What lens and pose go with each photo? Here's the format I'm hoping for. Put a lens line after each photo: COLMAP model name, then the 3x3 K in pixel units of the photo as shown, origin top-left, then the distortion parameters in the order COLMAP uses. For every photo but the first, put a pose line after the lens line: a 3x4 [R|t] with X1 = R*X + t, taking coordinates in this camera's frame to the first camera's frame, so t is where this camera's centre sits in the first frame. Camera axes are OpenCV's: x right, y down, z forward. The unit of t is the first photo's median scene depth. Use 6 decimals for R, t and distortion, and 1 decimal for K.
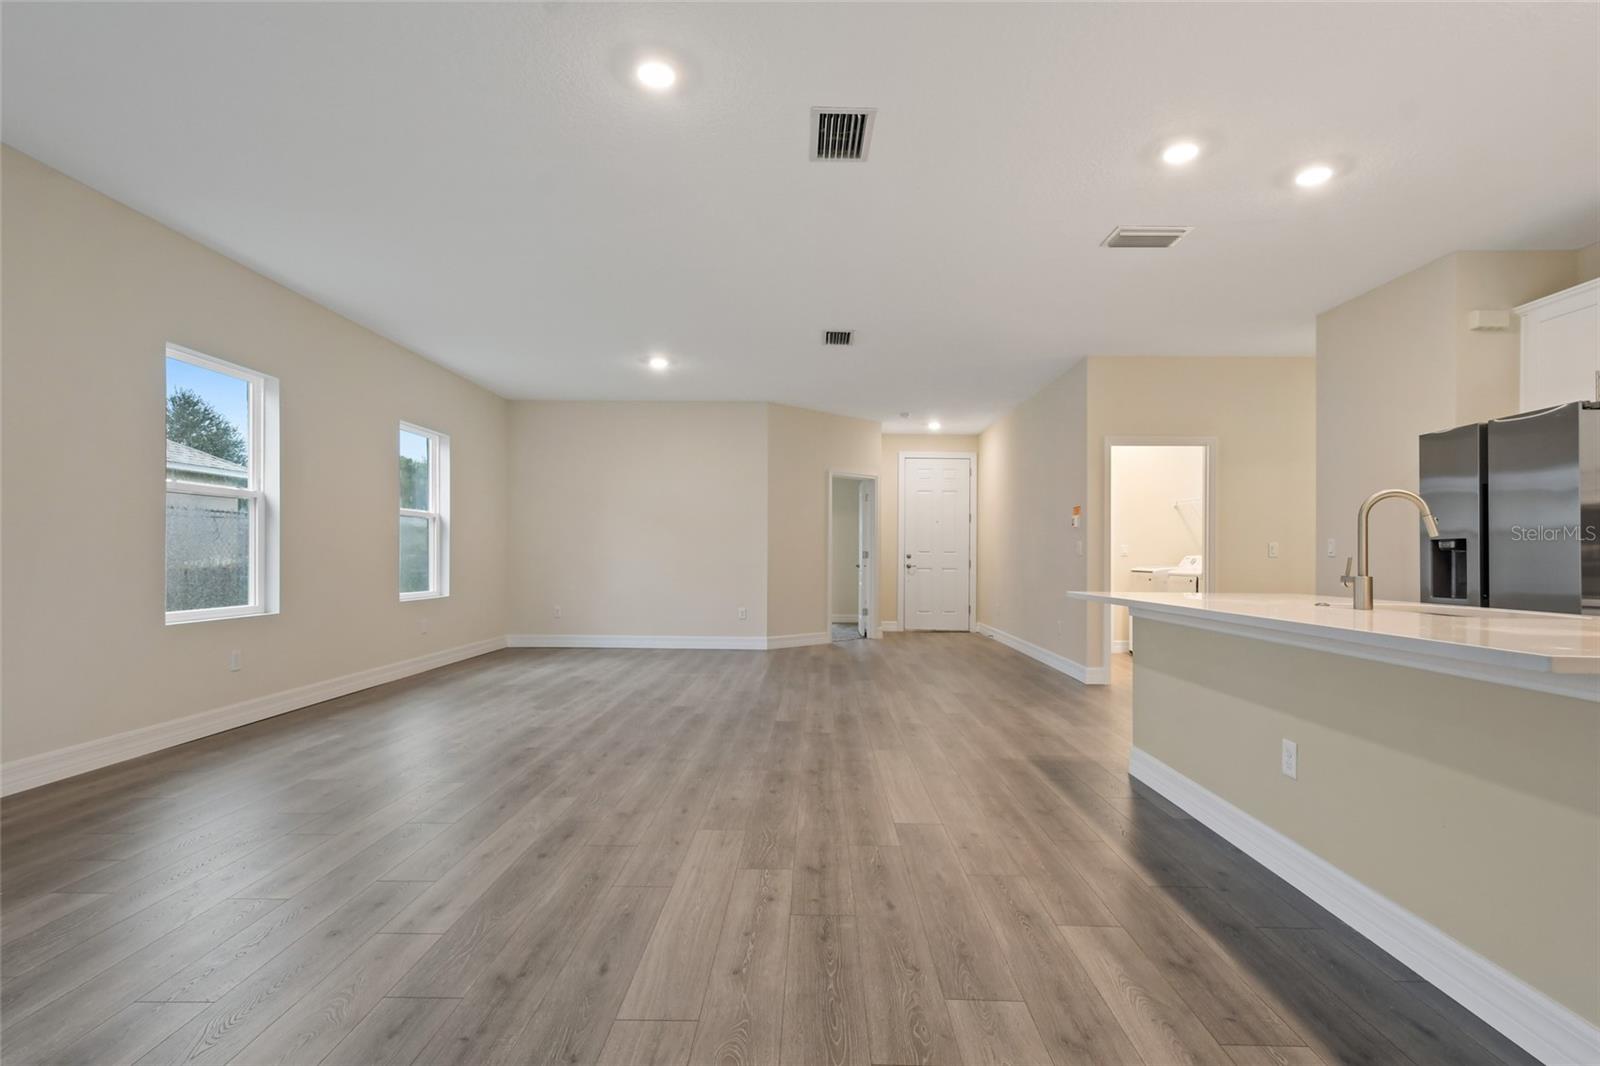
lens RADIAL K [[773.6, 0, 810.9], [0, 773.6, 553.9], [0, 0, 1]] dist [0.015419, -0.001970]
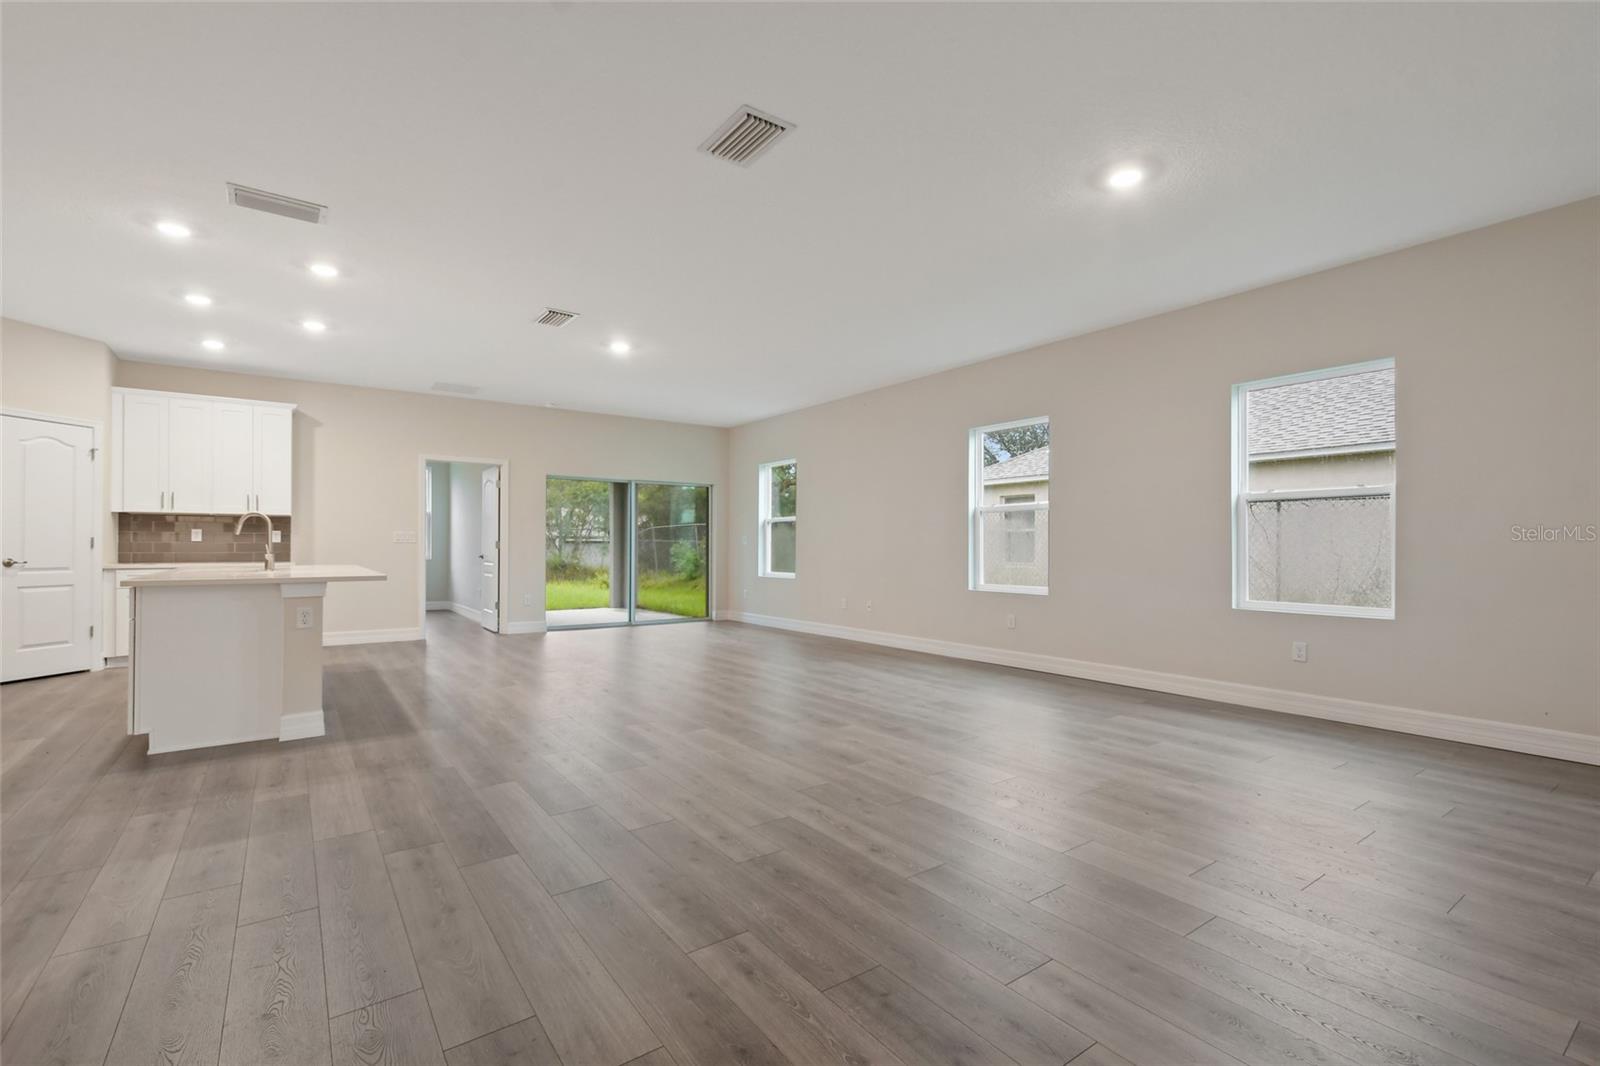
lens RADIAL K [[721.3, 0, 816.3], [0, 721.3, 541.3], [0, 0, 1]] dist [0.002414, 0.000027]
pose [[-0.800767, -0.013617, -0.598821, 0.421047], [-0.005665, 0.999869, -0.015161, 0.009463], [0.598949, -0.008748, -0.800740, 2.047597]]
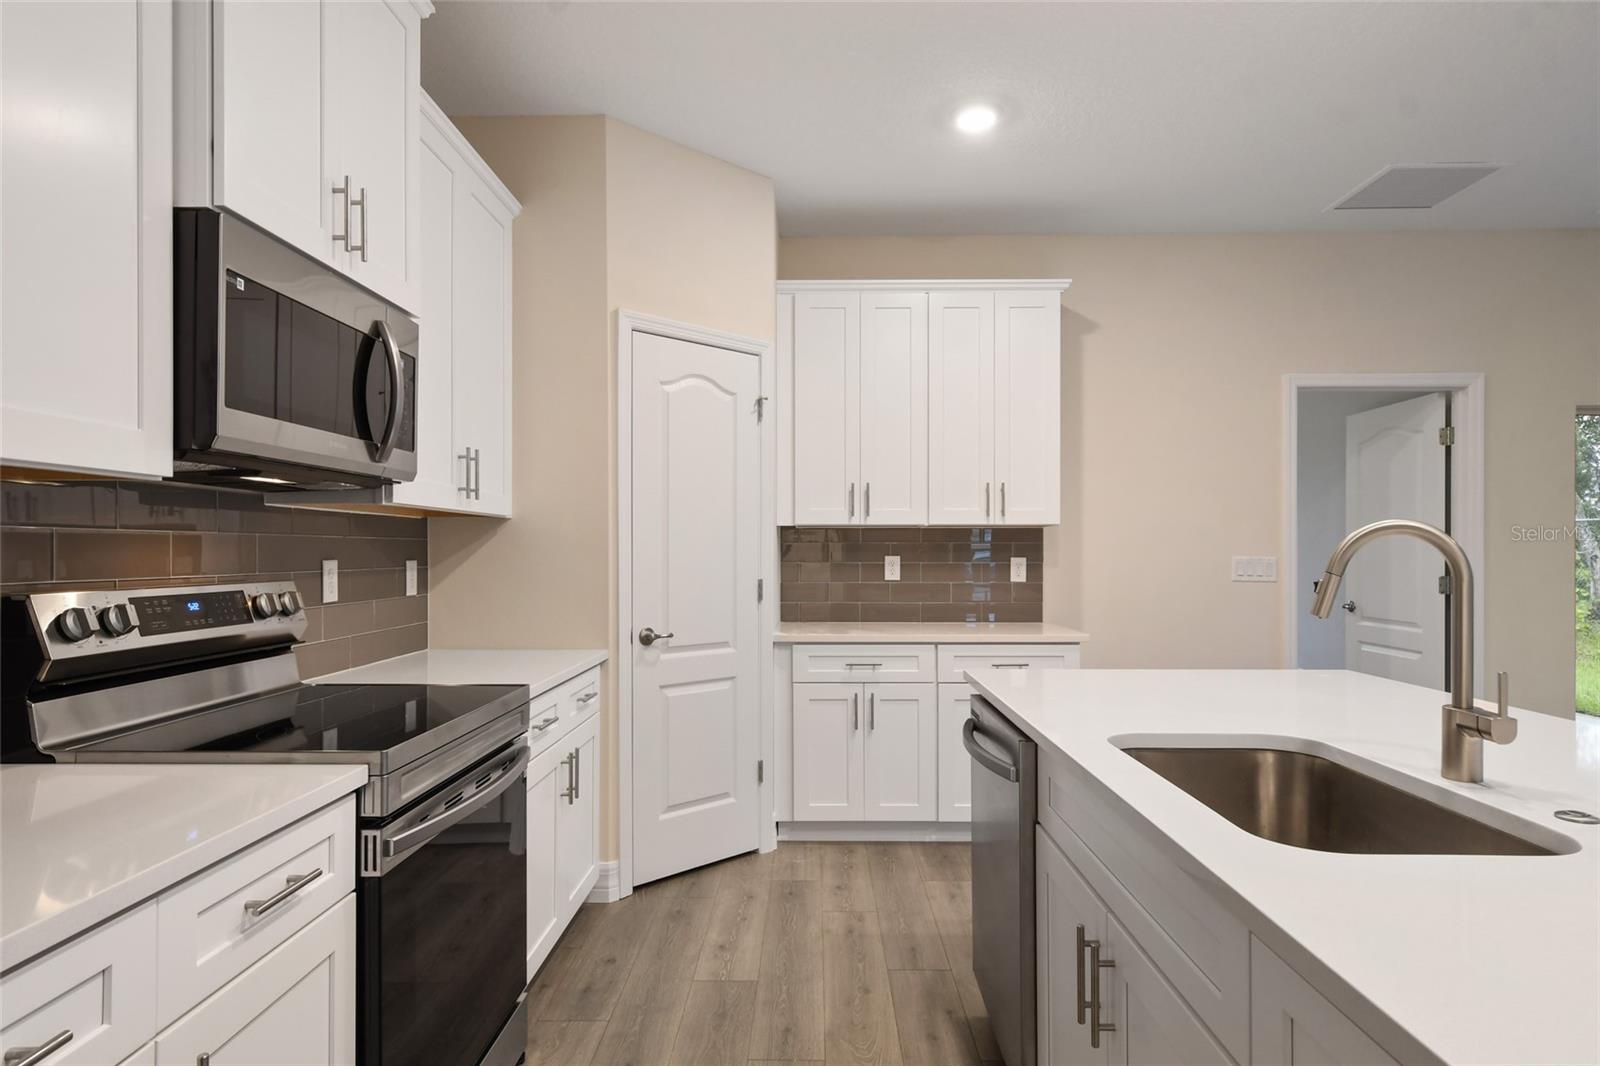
lens RADIAL K [[904.6, 0, 802.9], [0, 904.6, 553.9], [0, 0, 1]] dist [0.003231, -0.000204]
pose [[-0.999972, -0.007537, -0.000397, 0.668548], [-0.007537, 0.999969, -0.002226, -0.034544], [0.000414, -0.002223, -0.999997, 0.929372]]
